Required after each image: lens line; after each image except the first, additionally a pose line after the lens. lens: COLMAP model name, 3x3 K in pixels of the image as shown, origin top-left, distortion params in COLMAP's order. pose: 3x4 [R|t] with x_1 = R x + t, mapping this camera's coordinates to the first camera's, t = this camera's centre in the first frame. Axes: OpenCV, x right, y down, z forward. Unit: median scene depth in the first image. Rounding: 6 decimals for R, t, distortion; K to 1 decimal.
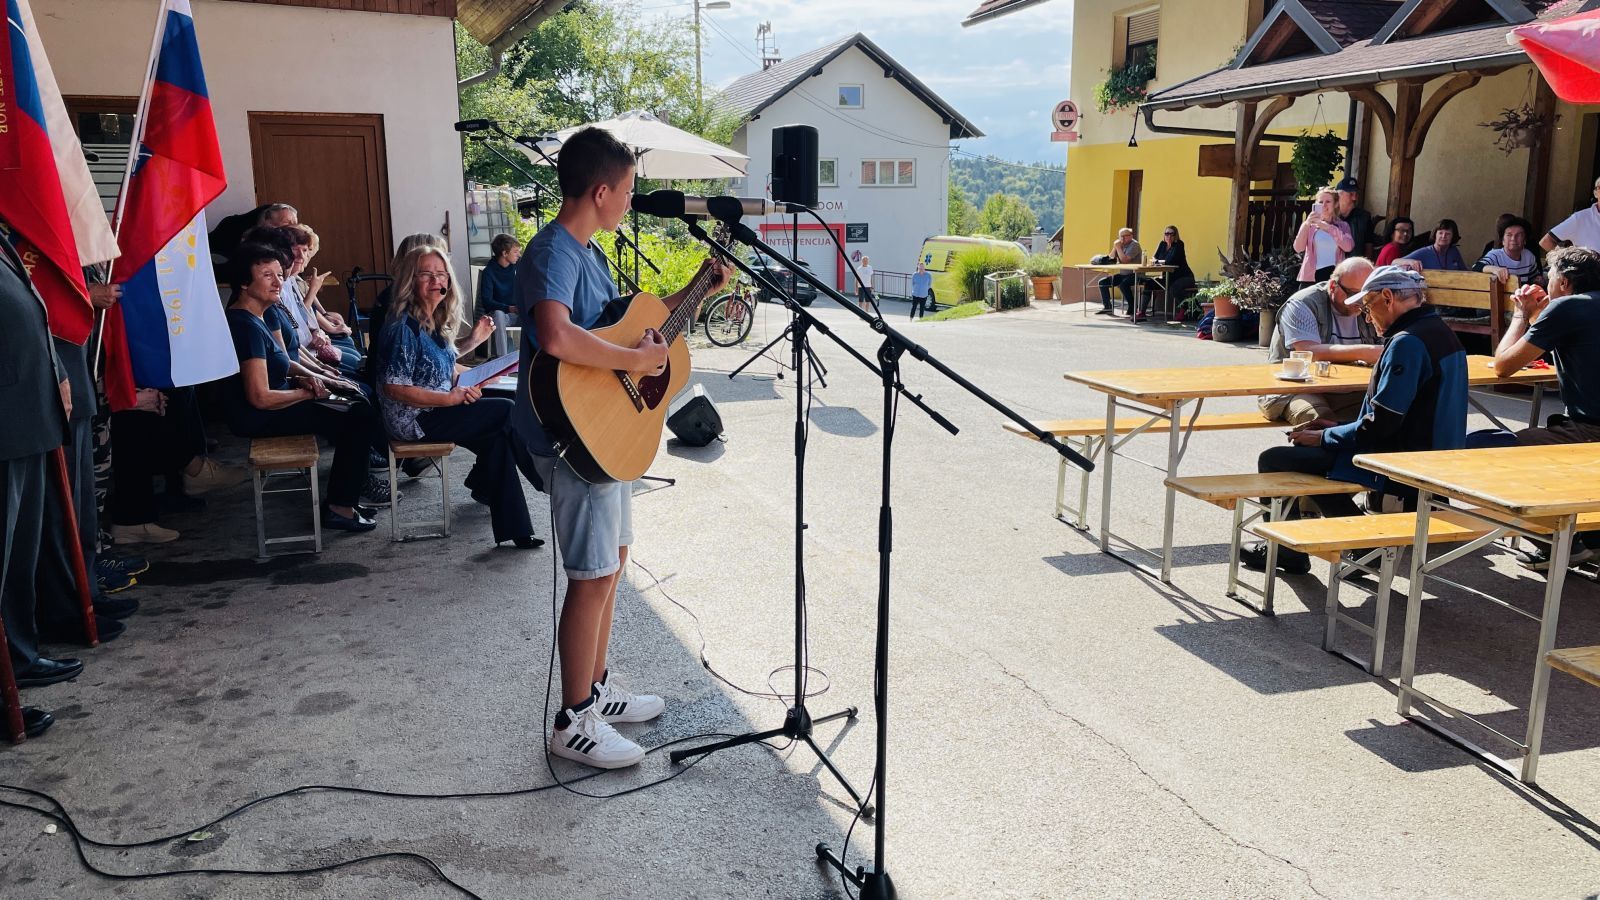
lens RADIAL K [[1200.3, 0, 795.5], [0, 1200.3, 443.0], [0, 0, 1]] dist [0.089756, -0.120177]
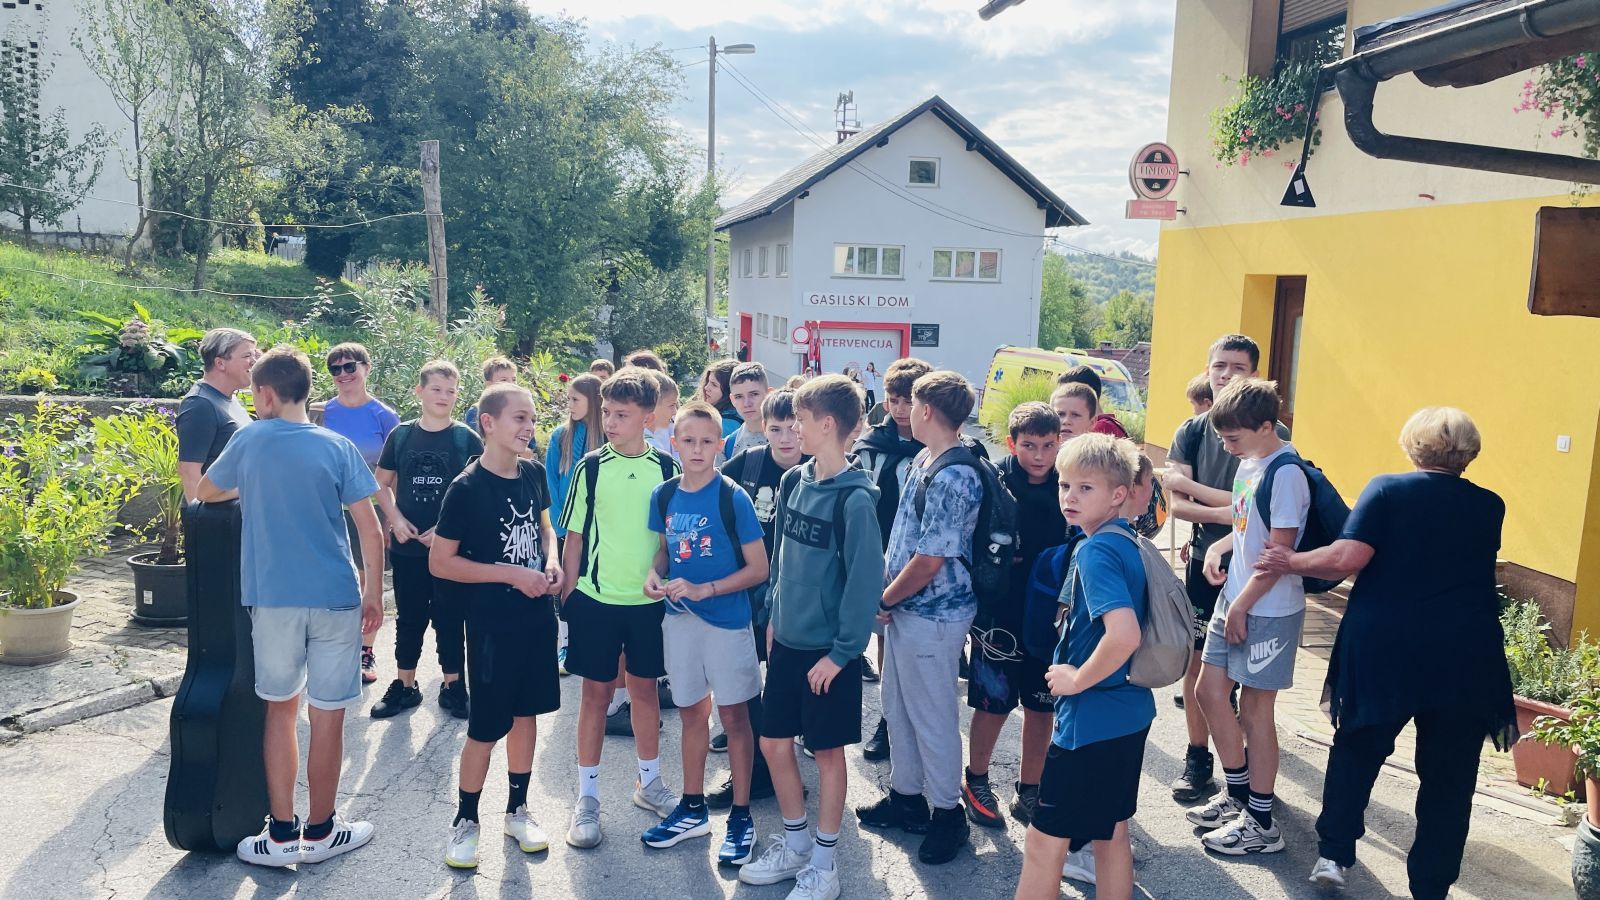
lens RADIAL K [[1200.3, 0, 795.8], [0, 1200.3, 445.1], [0, 0, 1]] dist [0.089756, -0.120177]
pose [[0.993736, 0.047690, -0.101071, 0.449350], [-0.054423, 0.996404, -0.064944, -0.380553], [0.097610, 0.070037, 0.992757, 1.655727]]
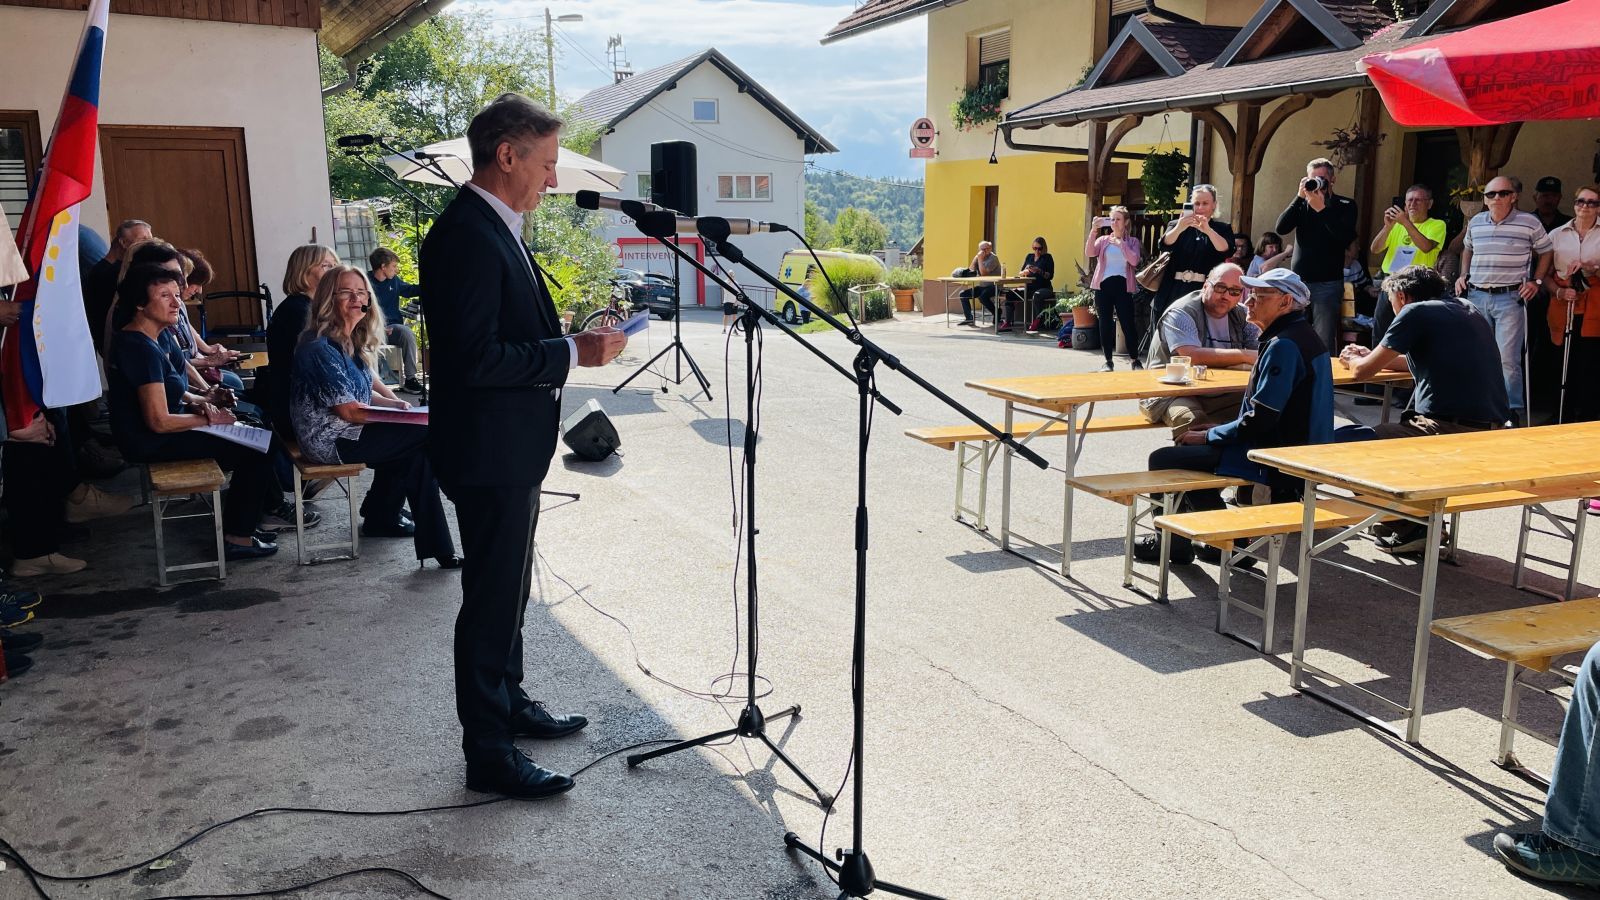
lens RADIAL K [[1200.3, 0, 788.3], [0, 1200.3, 450.6], [0, 0, 1]] dist [0.089756, -0.120177]
pose [[0.993452, -0.025123, 0.111455, -0.042948], [0.025690, 0.999663, -0.003656, 0.002189], [-0.111326, 0.006495, 0.993763, -0.019767]]
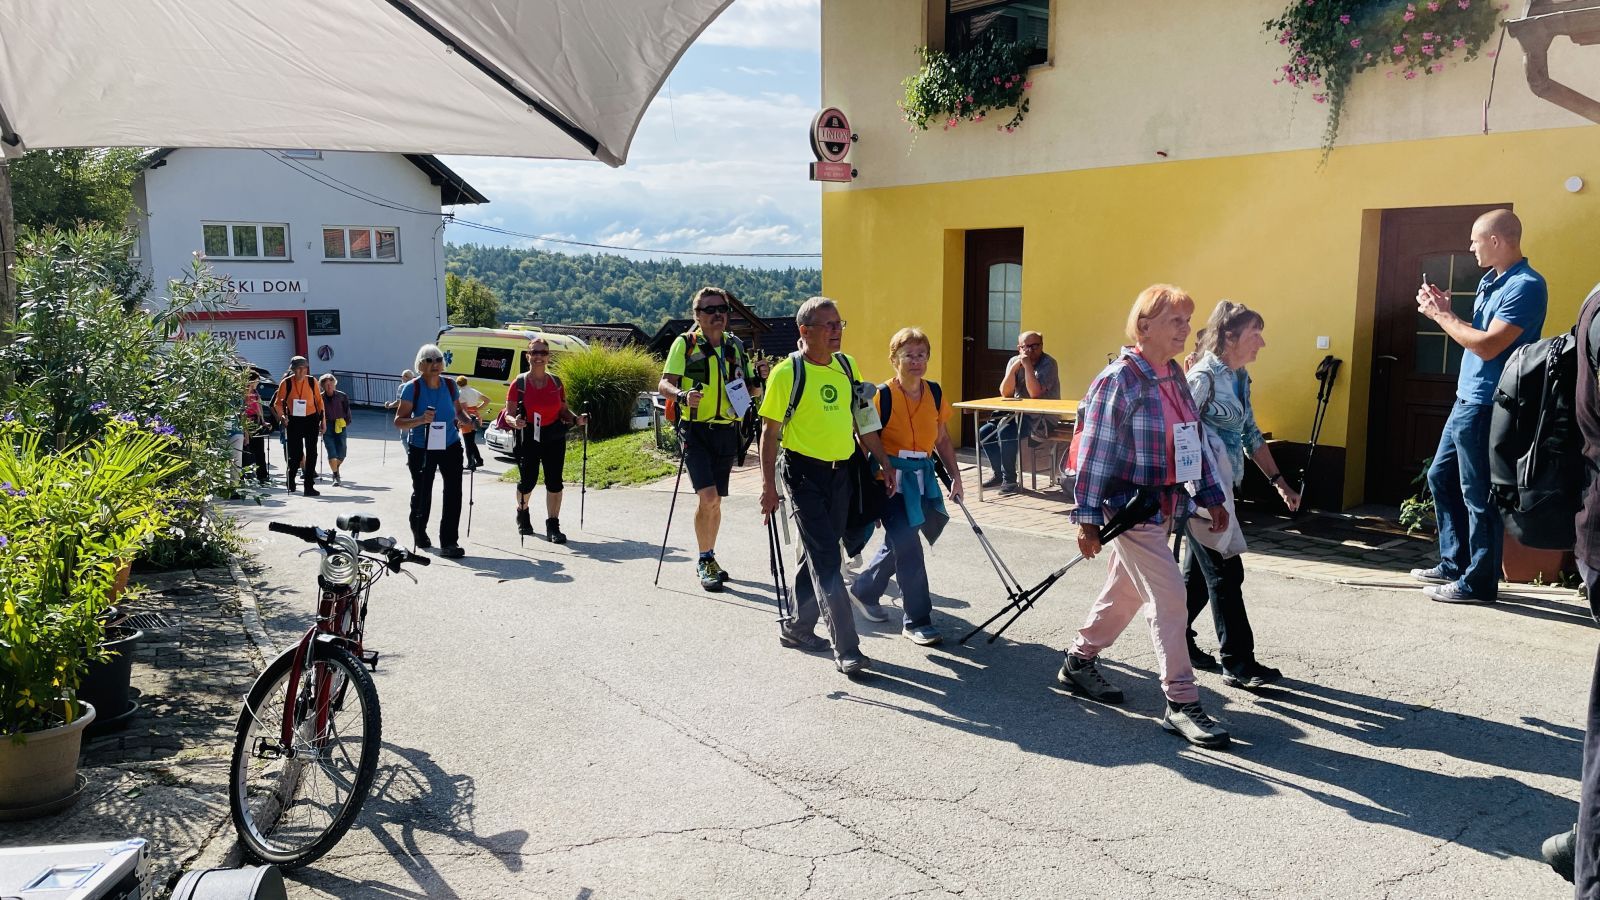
lens RADIAL K [[1200.3, 0, 804.6], [0, 1200.3, 446.0], [0, 0, 1]] dist [0.089756, -0.120177]
pose [[0.894834, -0.061929, 0.442083, -0.177118], [0.089595, 0.995094, -0.041956, -0.364900], [-0.437316, 0.077152, 0.895992, 1.821791]]
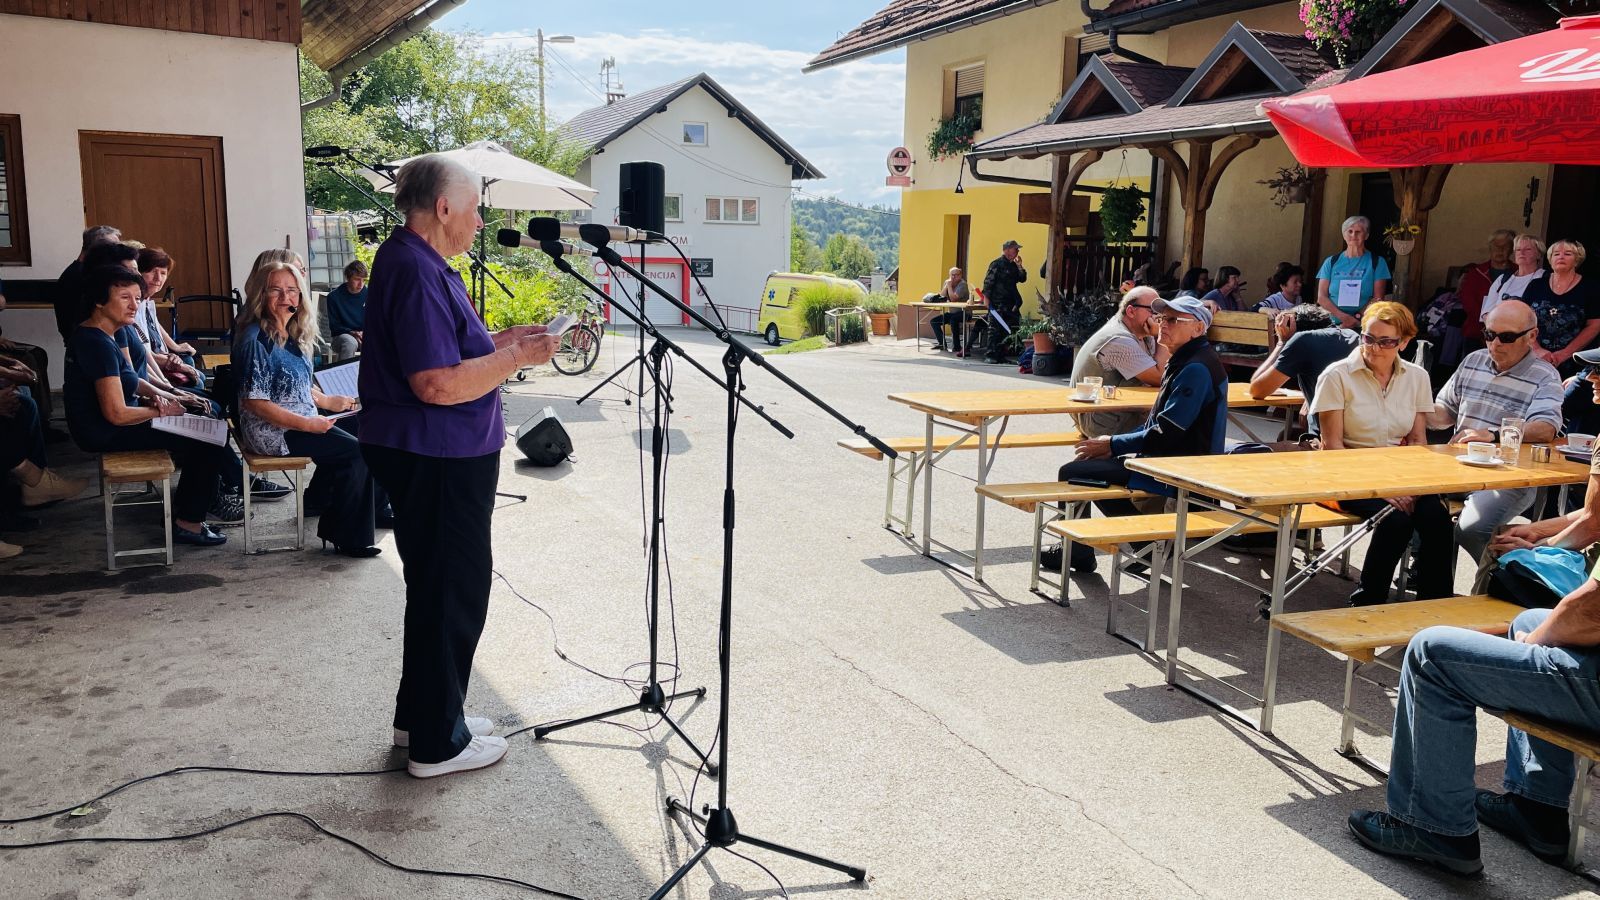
lens RADIAL K [[1200.3, 0, 794.8], [0, 1200.3, 438.0], [0, 0, 1]] dist [0.089756, -0.120177]
pose [[0.991739, 0.002535, 0.128249, -0.004868], [0.001714, 0.999453, -0.033012, 0.016625], [-0.128262, 0.032959, 0.991192, -0.071798]]
